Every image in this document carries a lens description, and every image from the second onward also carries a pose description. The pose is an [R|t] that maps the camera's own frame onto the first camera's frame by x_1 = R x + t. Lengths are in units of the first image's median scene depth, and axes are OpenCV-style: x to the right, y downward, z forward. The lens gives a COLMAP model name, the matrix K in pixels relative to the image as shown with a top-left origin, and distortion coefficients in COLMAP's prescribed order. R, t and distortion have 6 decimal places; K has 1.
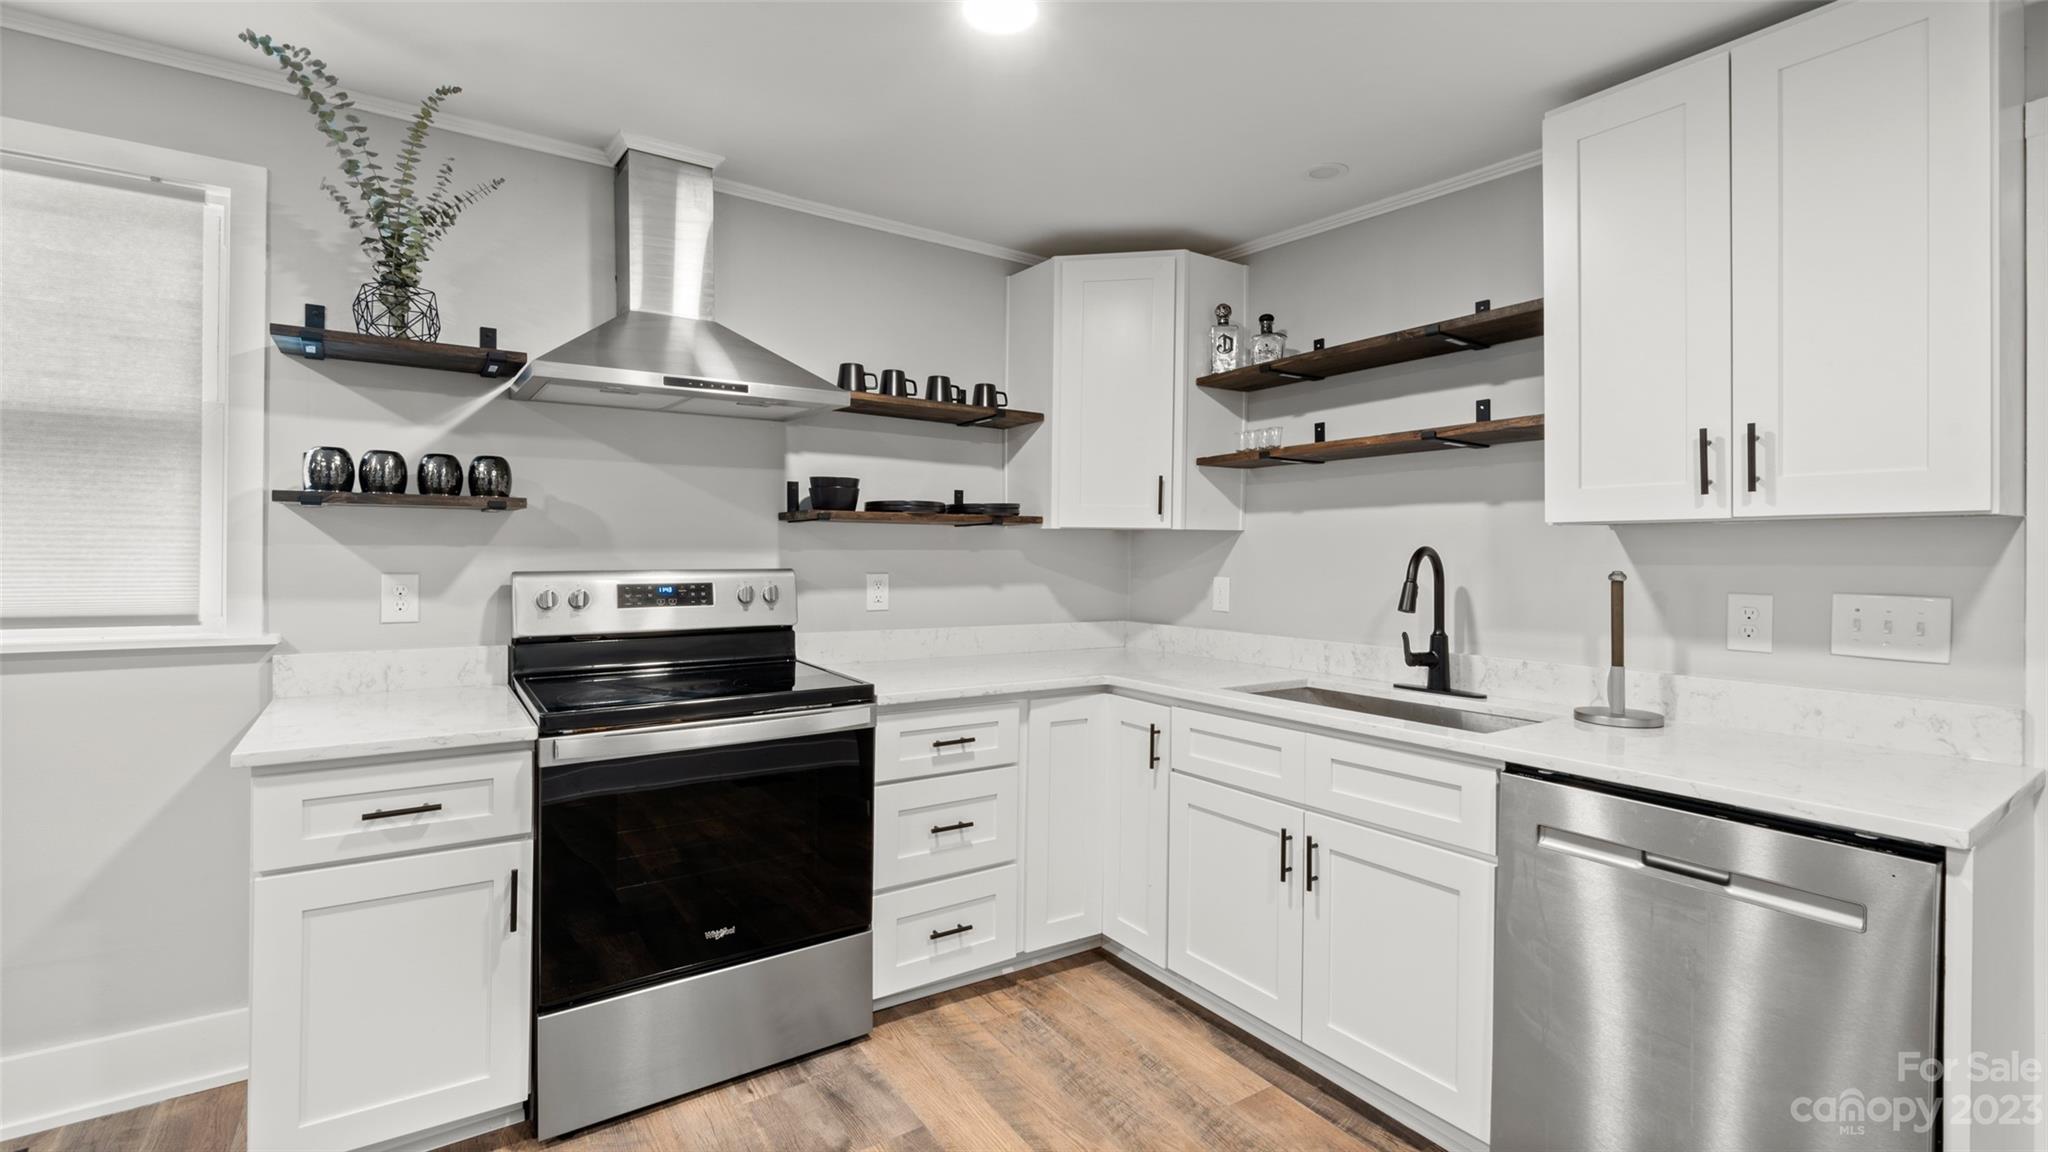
lens RADIAL K [[901.0, 0, 1023.3], [0, 901.0, 545.4], [0, 0, 1]] dist [-0.005512, -0.000288]
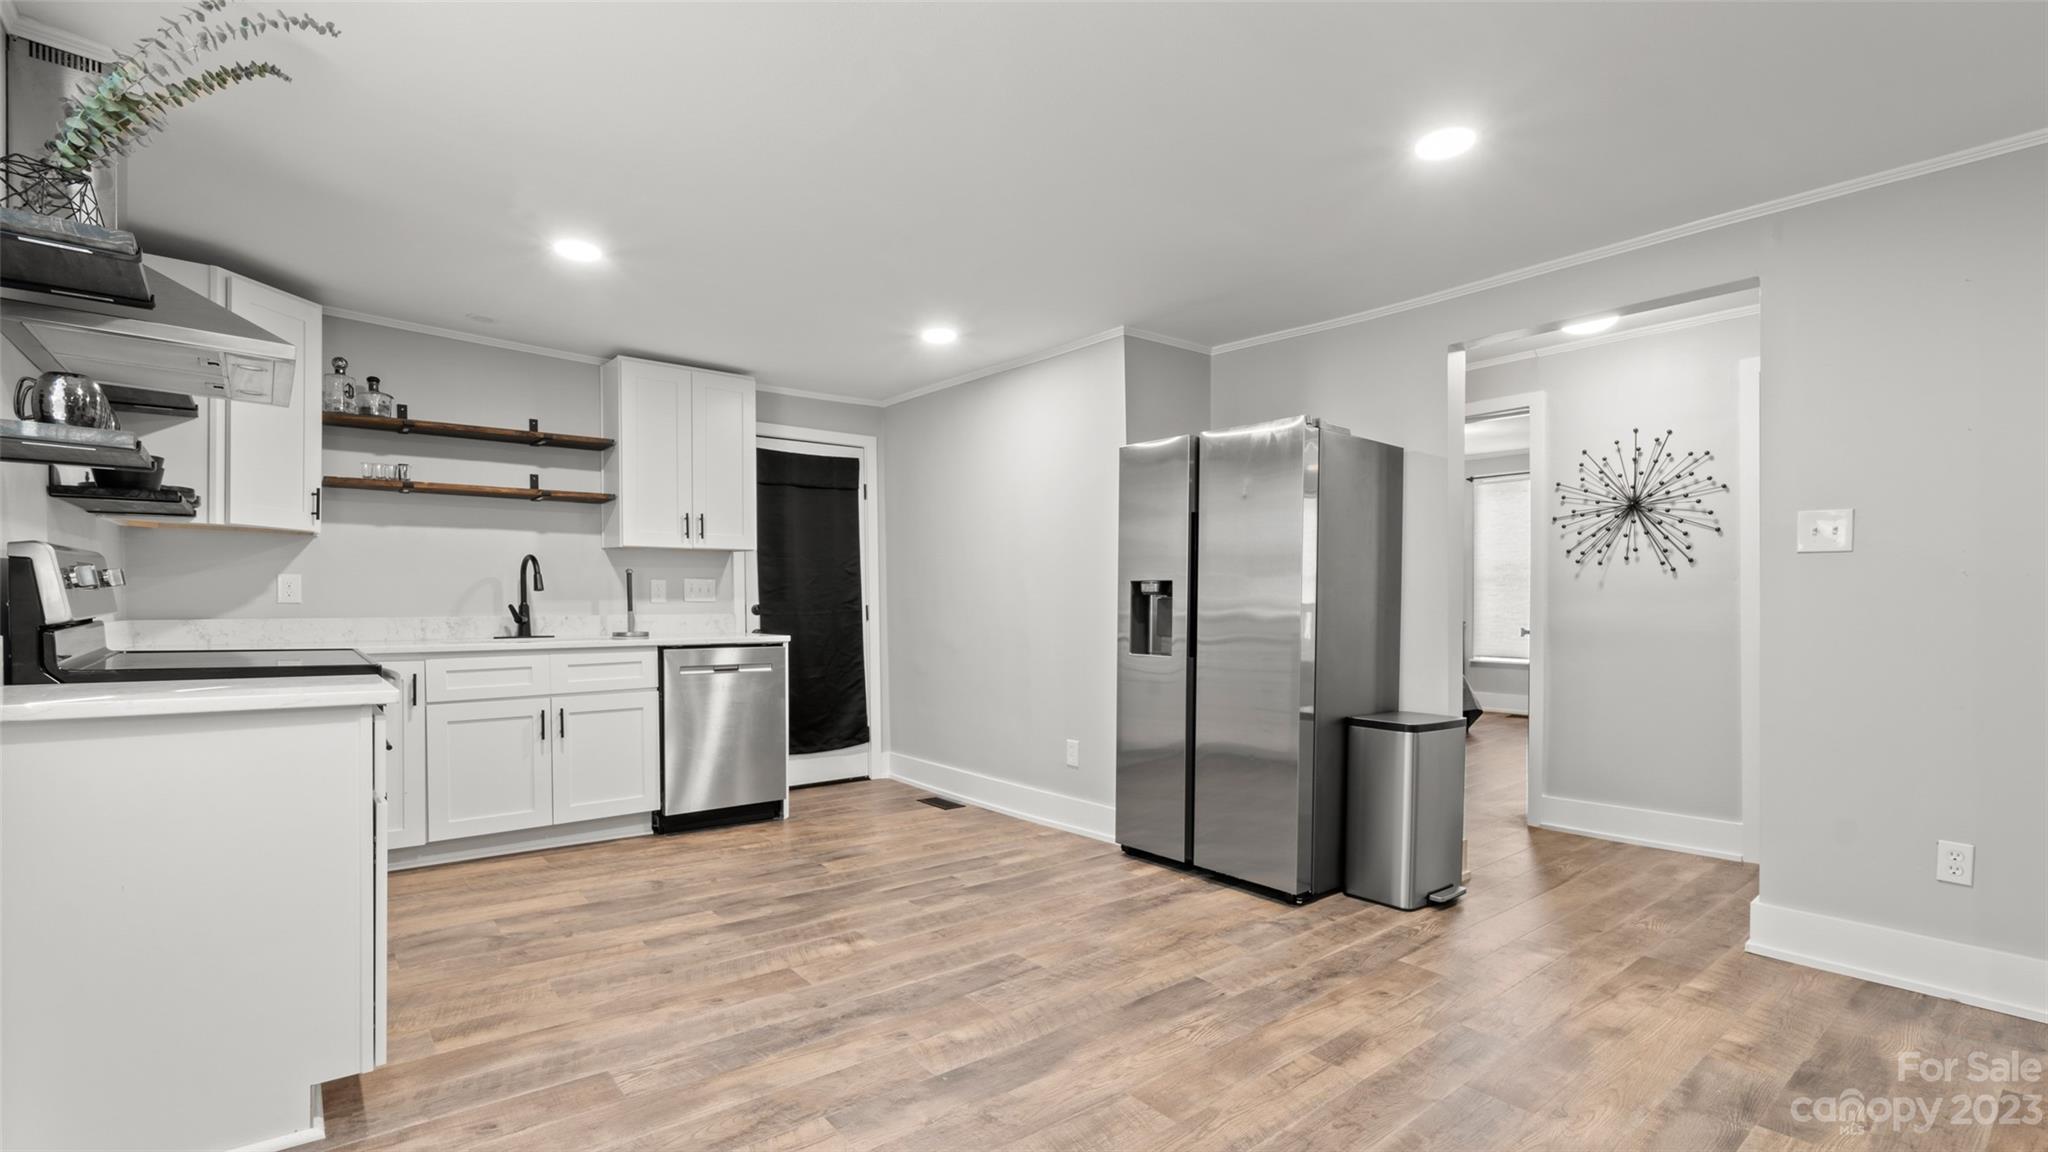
lens RADIAL K [[922.7, 0, 1013.5], [0, 922.7, 612.6], [0, 0, 1]] dist [-0.002403, -0.000195]
pose [[-0.089706, -0.021694, 0.995732, -1.477456], [-0.012406, 0.999710, 0.020663, 0.068216], [-0.995891, -0.010499, -0.089949, 0.224866]]
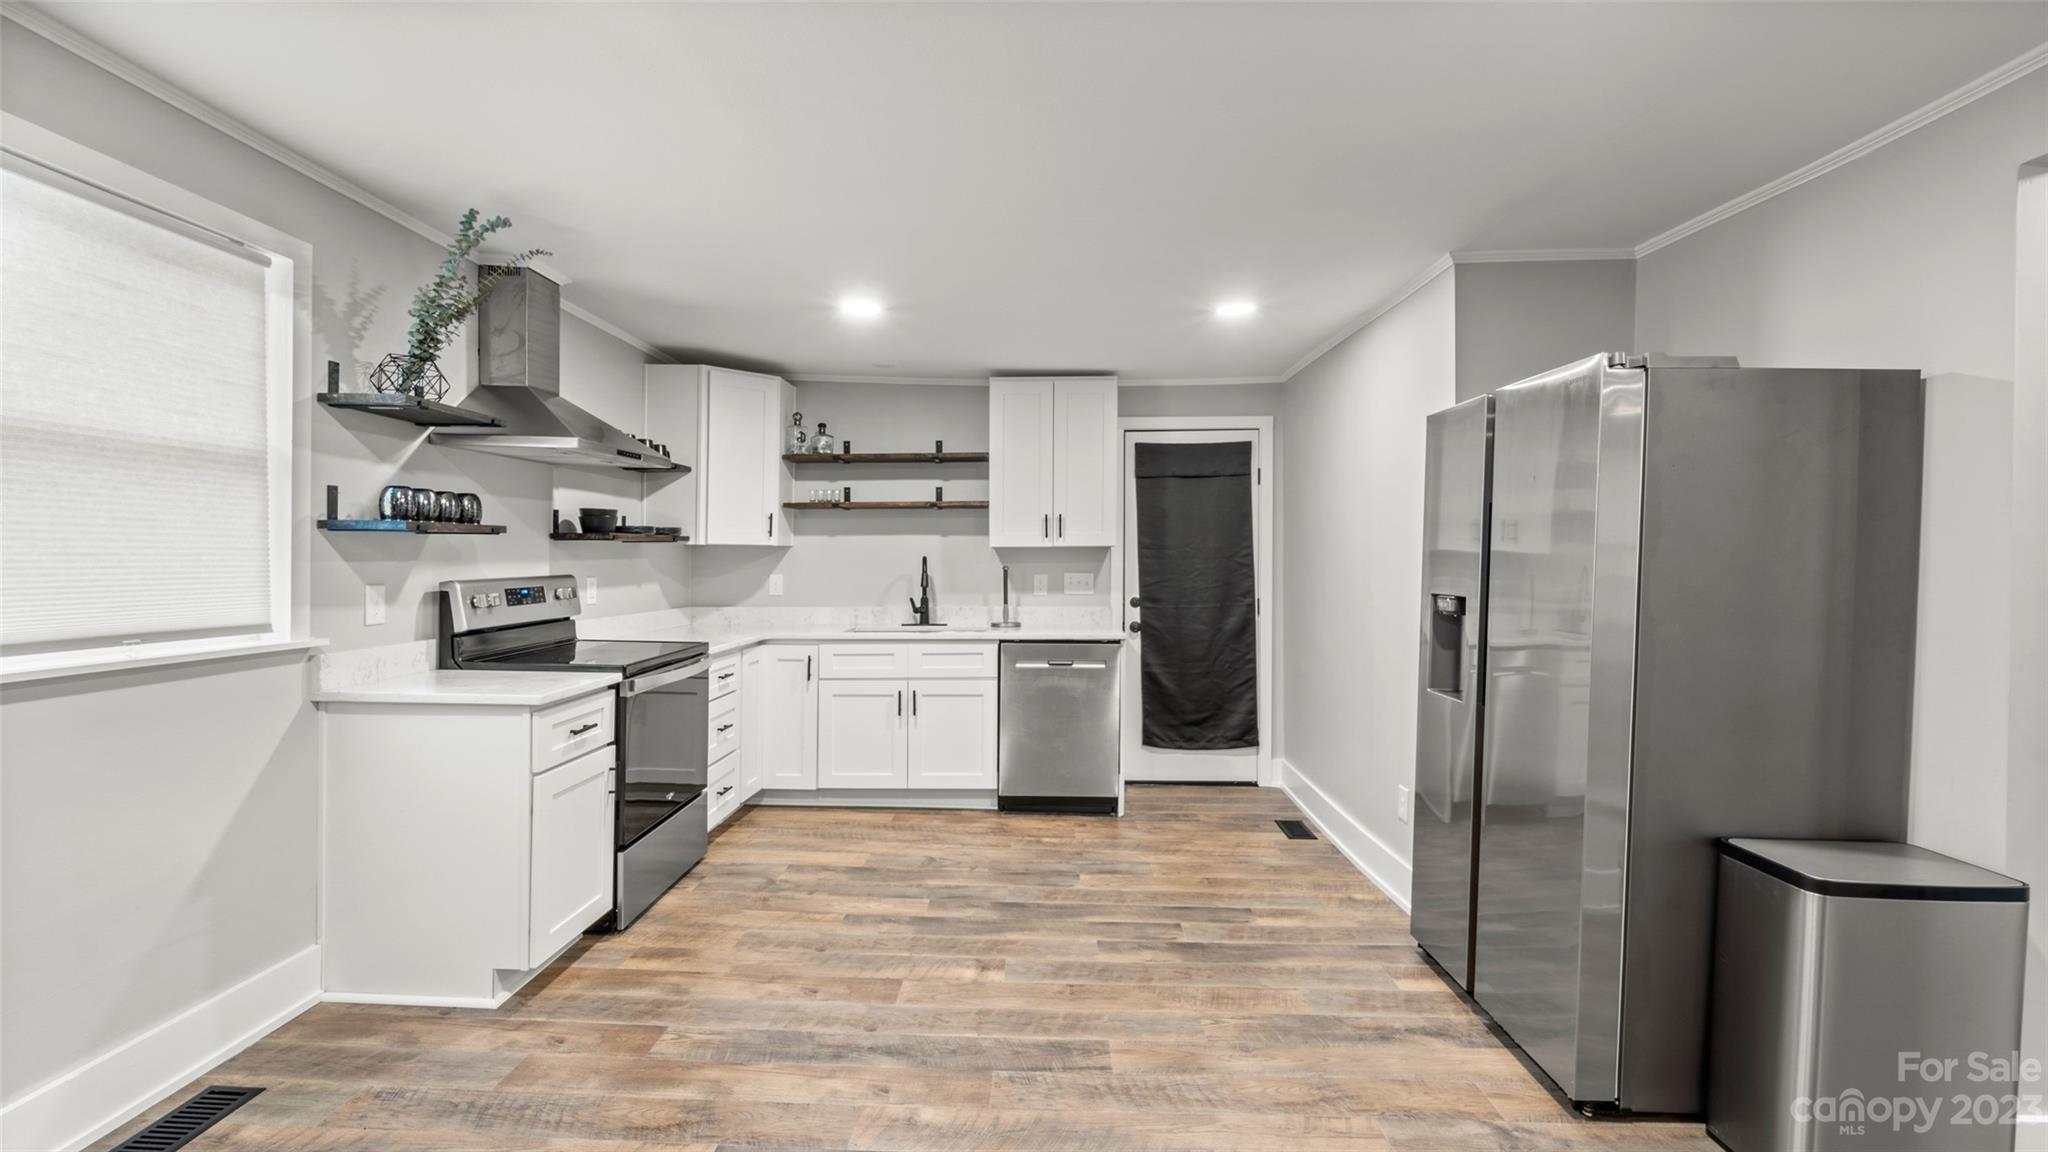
lens RADIAL K [[889.3, 0, 1019.9], [0, 889.3, 566.9], [0, 0, 1]] dist [-0.004197, -0.000296]
pose [[0.586949, -0.017217, 0.809441, -1.133452], [-0.002029, 0.999739, 0.022736, -0.021491], [-0.809621, -0.014987, 0.586761, -0.410697]]
